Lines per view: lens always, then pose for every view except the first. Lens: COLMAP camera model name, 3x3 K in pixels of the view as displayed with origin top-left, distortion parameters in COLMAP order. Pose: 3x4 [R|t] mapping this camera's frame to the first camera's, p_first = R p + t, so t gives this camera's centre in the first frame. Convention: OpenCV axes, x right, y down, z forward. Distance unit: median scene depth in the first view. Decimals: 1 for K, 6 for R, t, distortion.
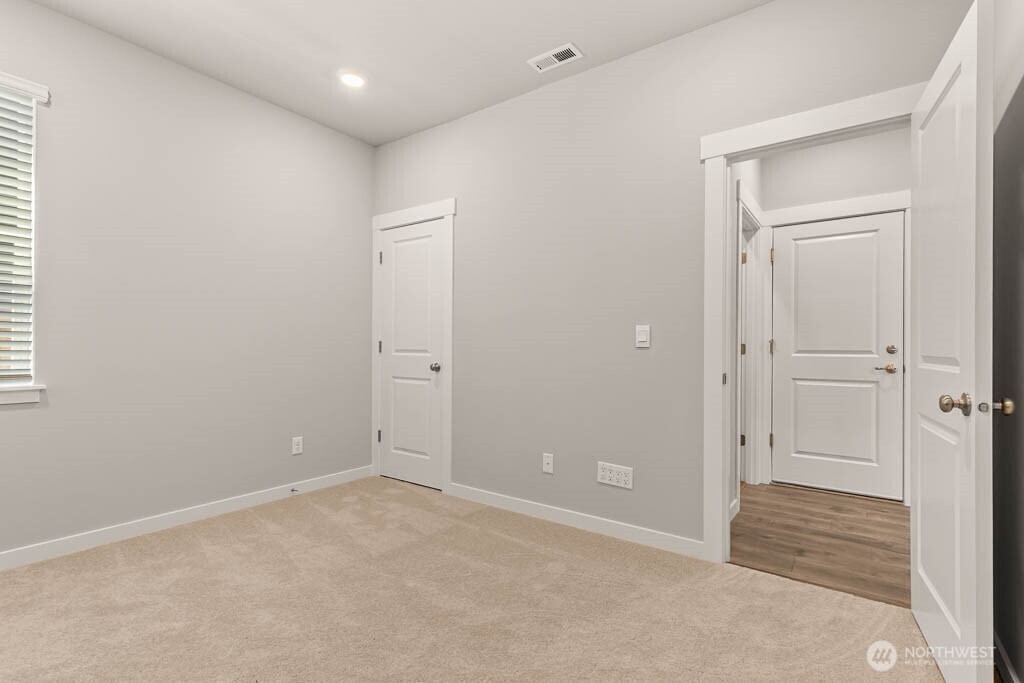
lens RADIAL K [[467.4, 0, 514.5], [0, 467.4, 340.0], [0, 0, 1]] dist [0.002011, -0.000076]
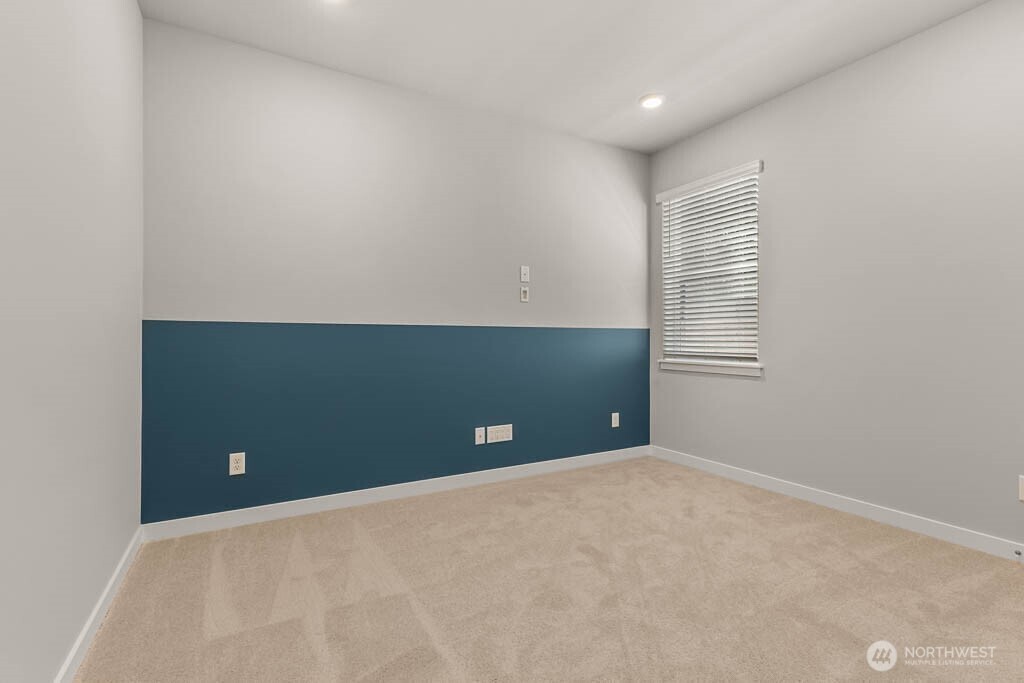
lens RADIAL K [[467.4, 0, 514.5], [0, 467.4, 340.0], [0, 0, 1]] dist [0.002011, -0.000076]
pose [[-0.396191, 0.002088, -0.918166, 0.621617], [0.008173, 0.999966, -0.001252, 0.014523], [0.918132, -0.008000, -0.396194, 0.887634]]
